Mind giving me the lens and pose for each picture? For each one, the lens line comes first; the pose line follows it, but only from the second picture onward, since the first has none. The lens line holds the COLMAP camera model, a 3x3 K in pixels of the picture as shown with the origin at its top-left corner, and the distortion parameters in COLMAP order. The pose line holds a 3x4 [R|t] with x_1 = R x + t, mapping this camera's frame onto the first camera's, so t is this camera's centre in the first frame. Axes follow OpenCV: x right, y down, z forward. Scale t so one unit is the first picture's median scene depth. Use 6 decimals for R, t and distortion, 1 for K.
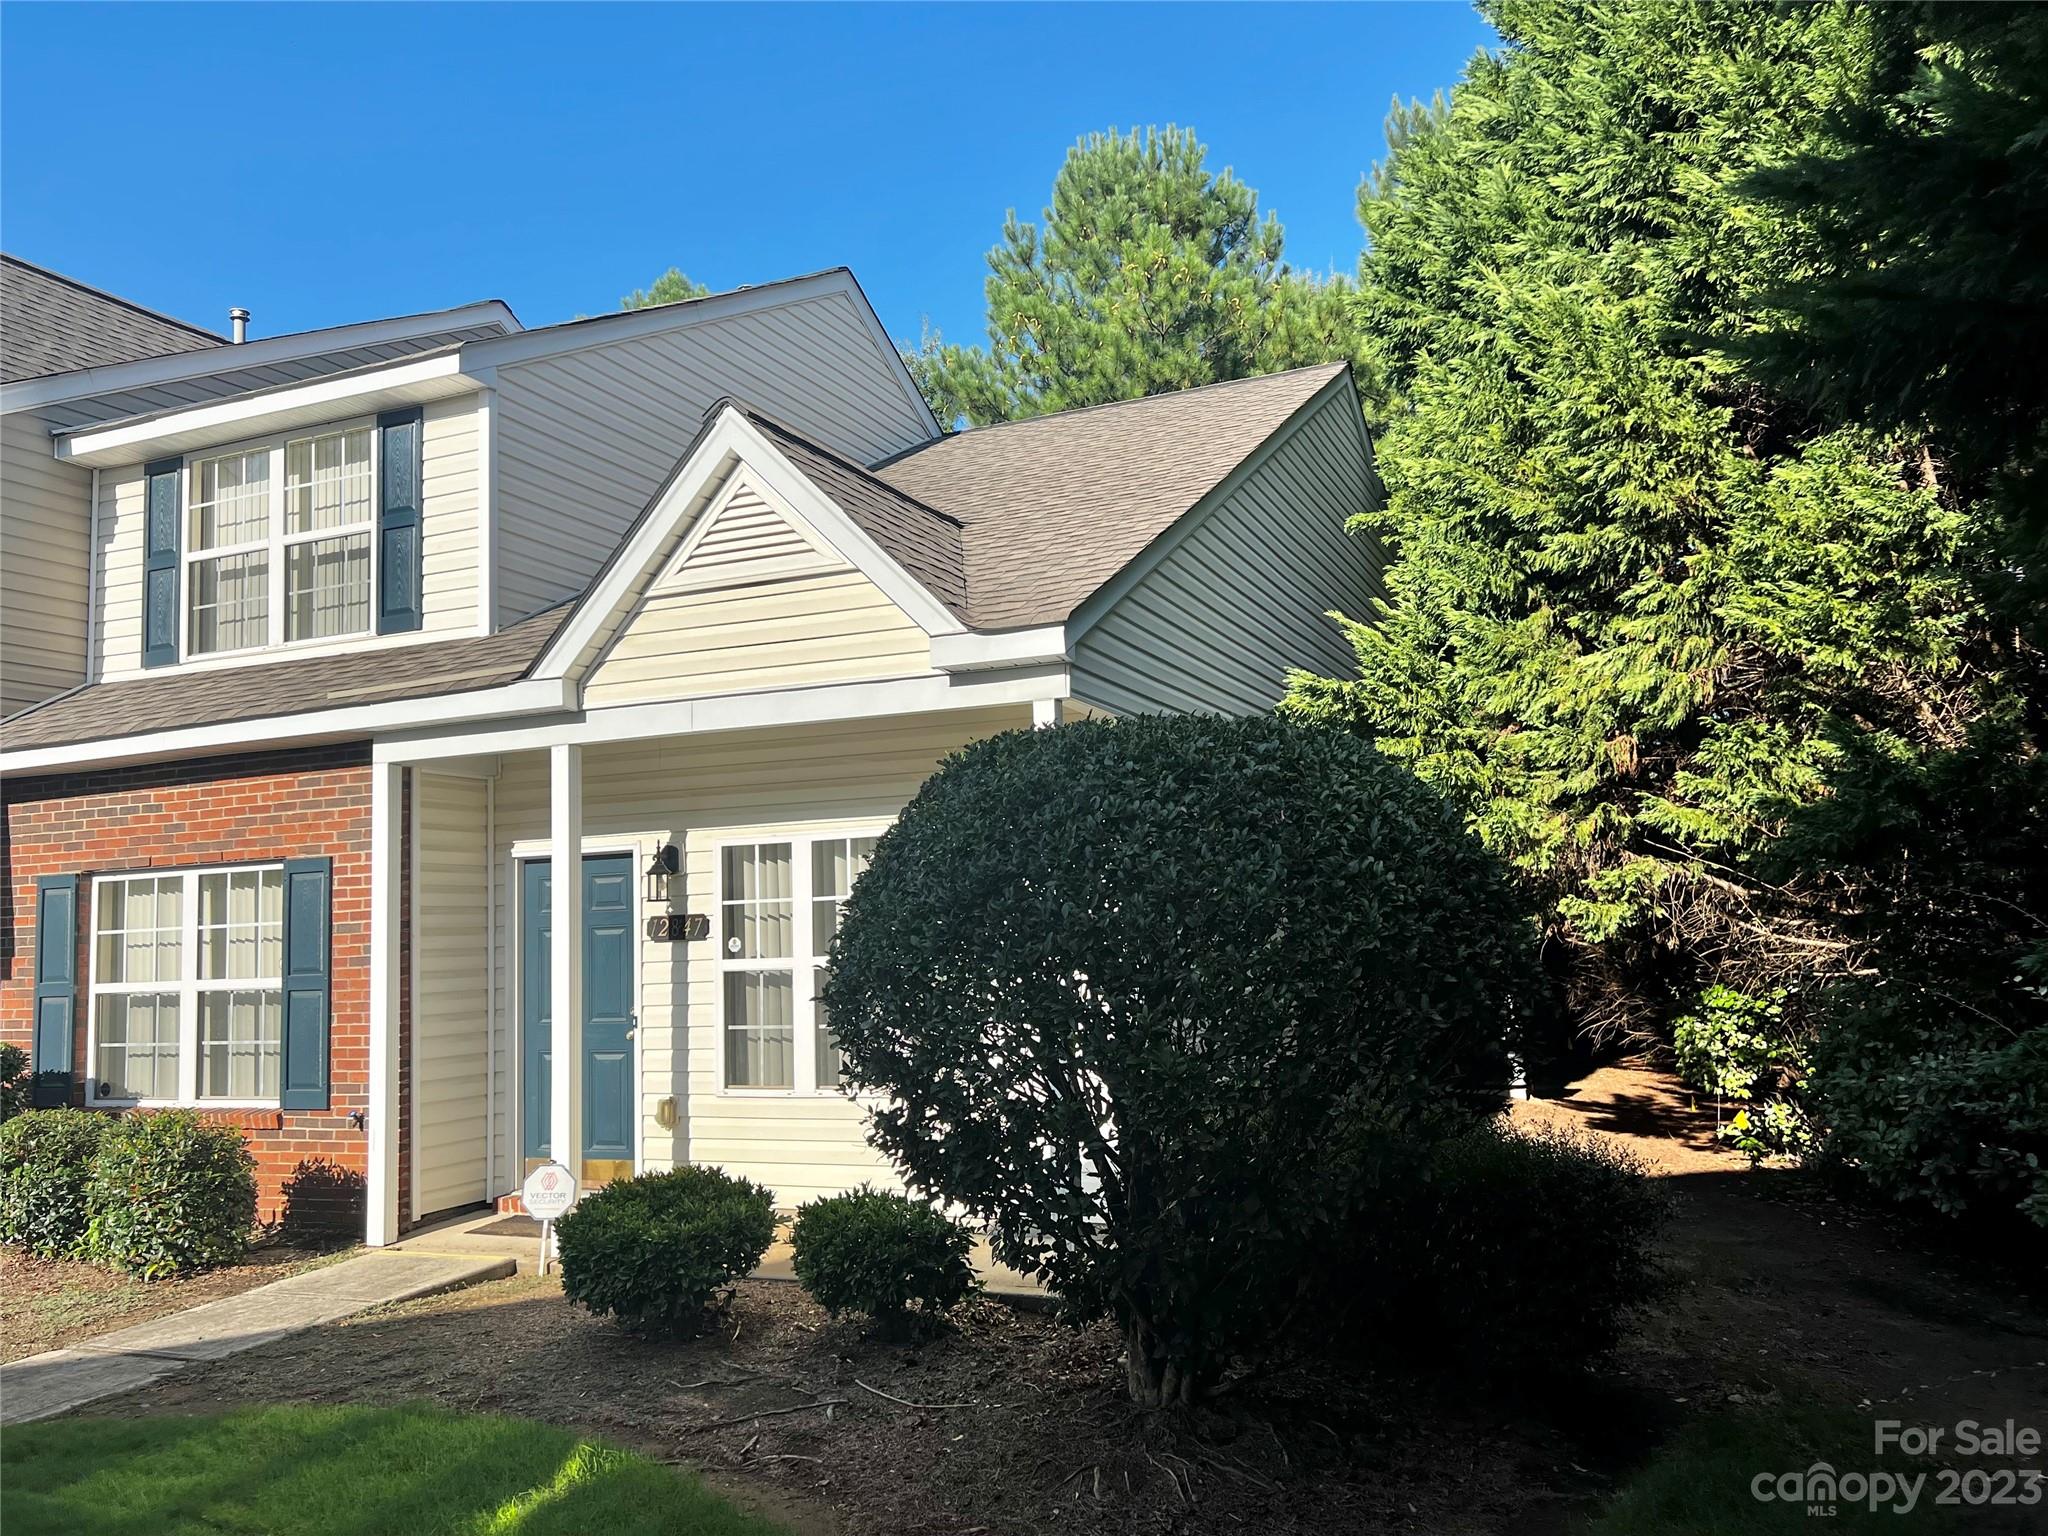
lens RADIAL K [[1575.5, 0, 1021.4], [0, 1575.5, 773.0], [0, 0, 1]] dist [0.005940, 0.002090]
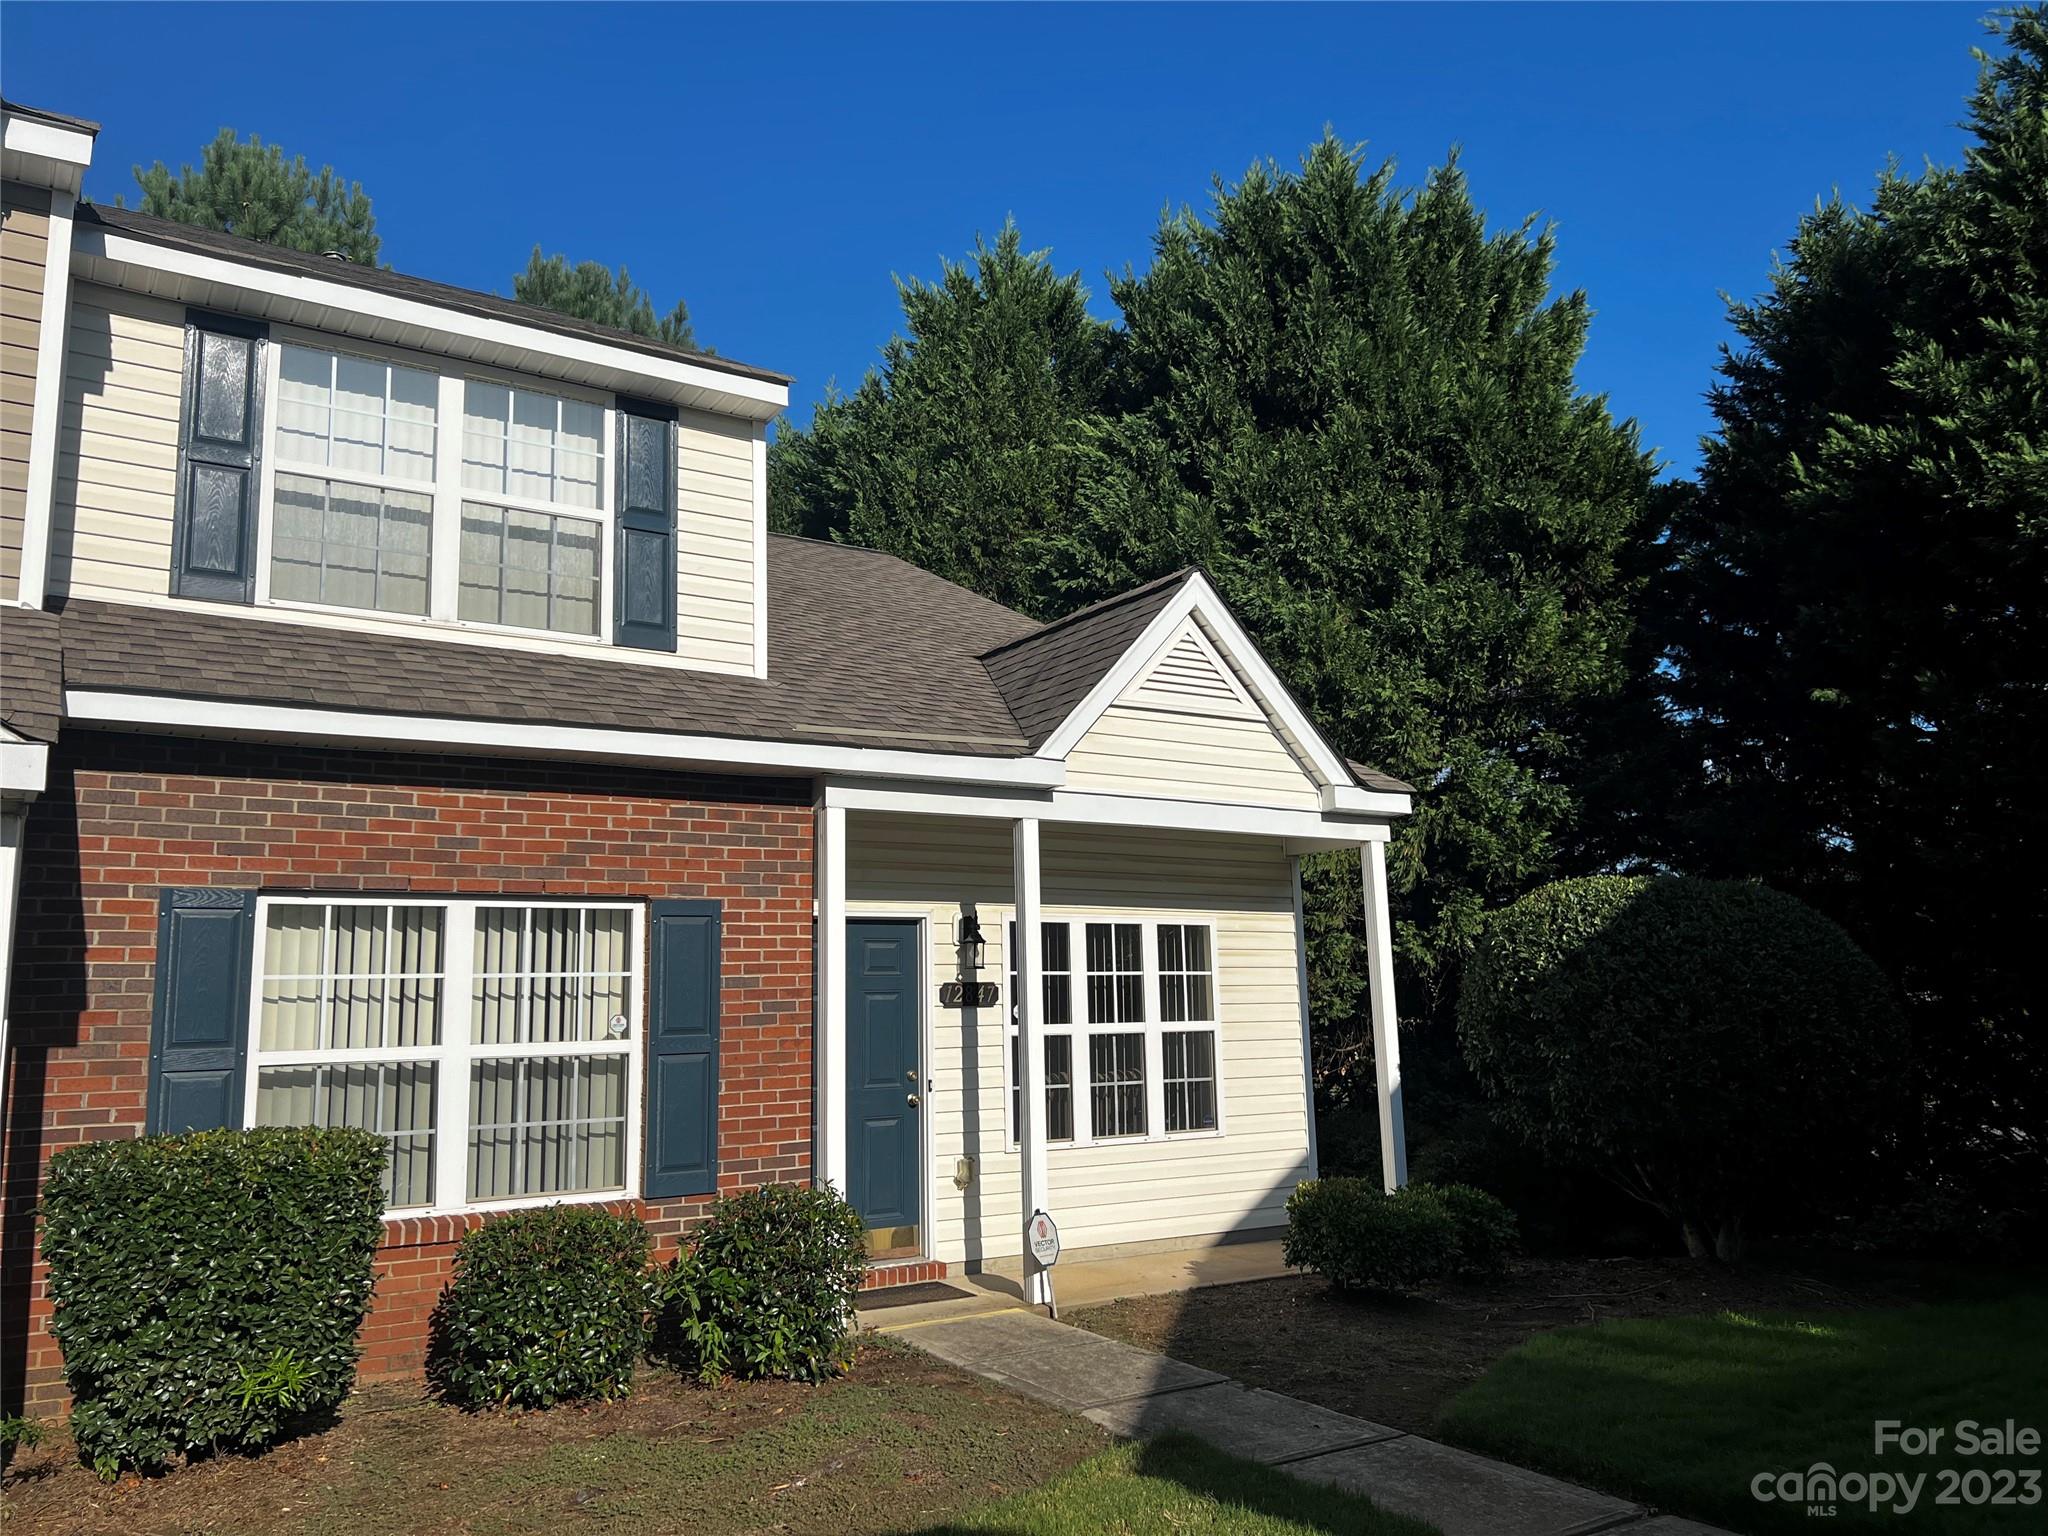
lens RADIAL K [[1529.4, 0, 1027.9], [0, 1529.4, 774.7], [0, 0, 1]] dist [0.013324, -0.012680]
pose [[0.554490, 0.150934, 0.818388, -1.019346], [-0.080190, 0.988529, -0.127981, 0.076622], [-0.828318, 0.005337, 0.560233, 0.366075]]
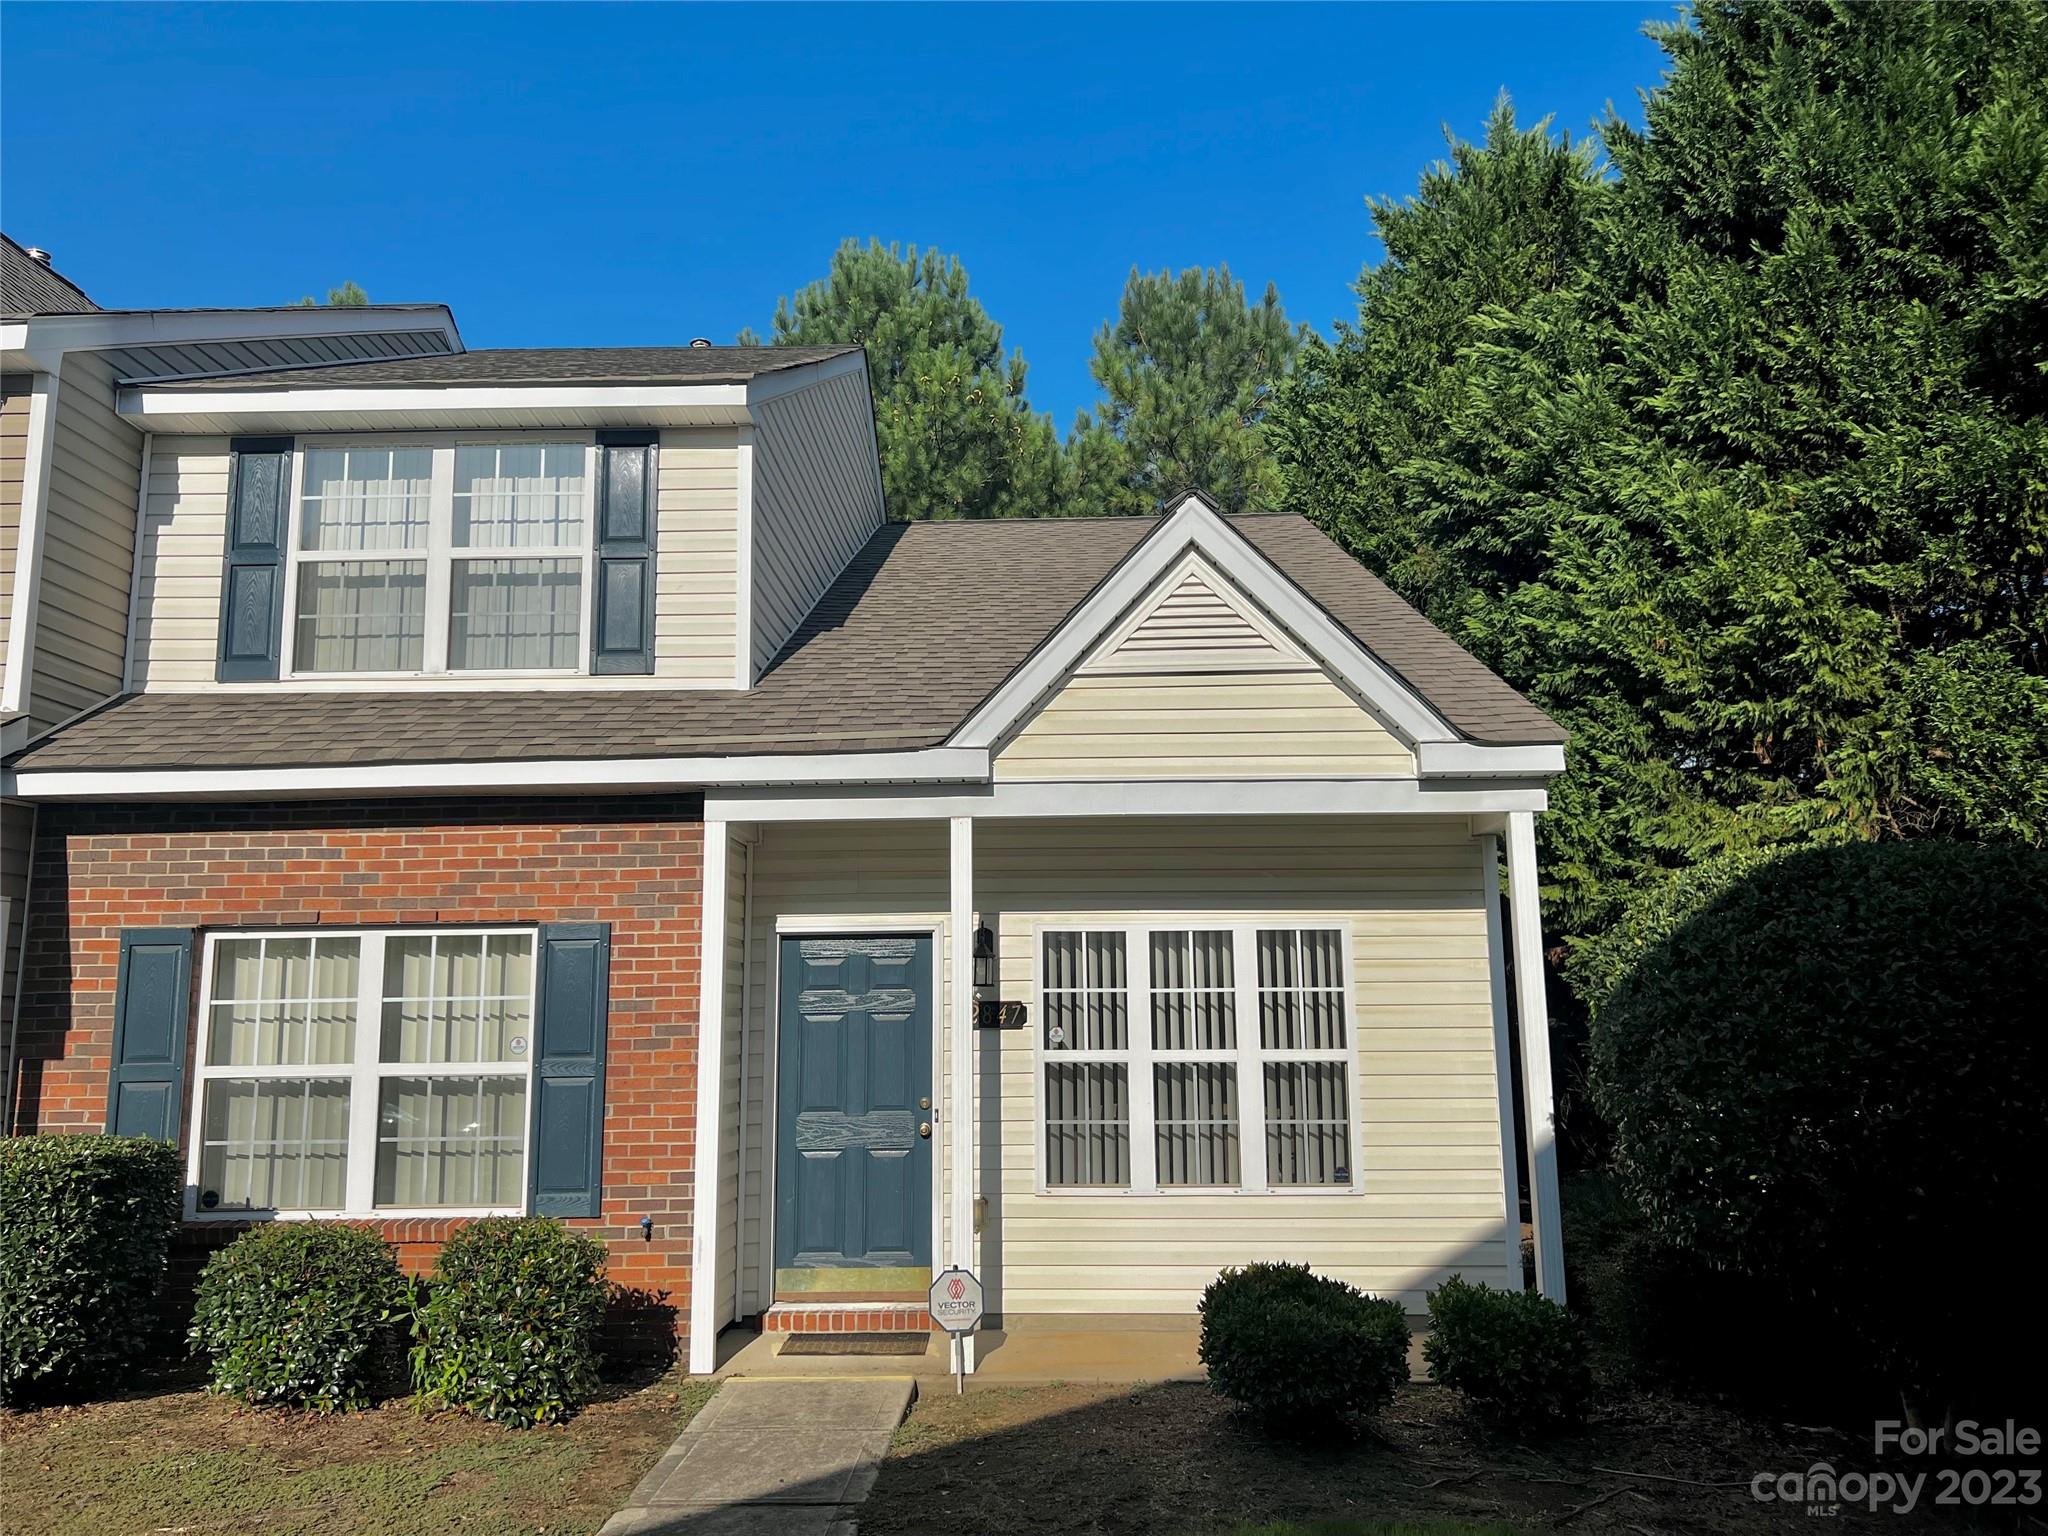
lens RADIAL K [[1575.5, 0, 1021.4], [0, 1575.5, 773.0], [0, 0, 1]] dist [0.005940, 0.002090]
pose [[0.926783, 0.083498, 0.366198, -0.535841], [-0.058618, 0.995184, -0.078564, 0.024786], [-0.370994, 0.051346, 0.927214, 0.097406]]
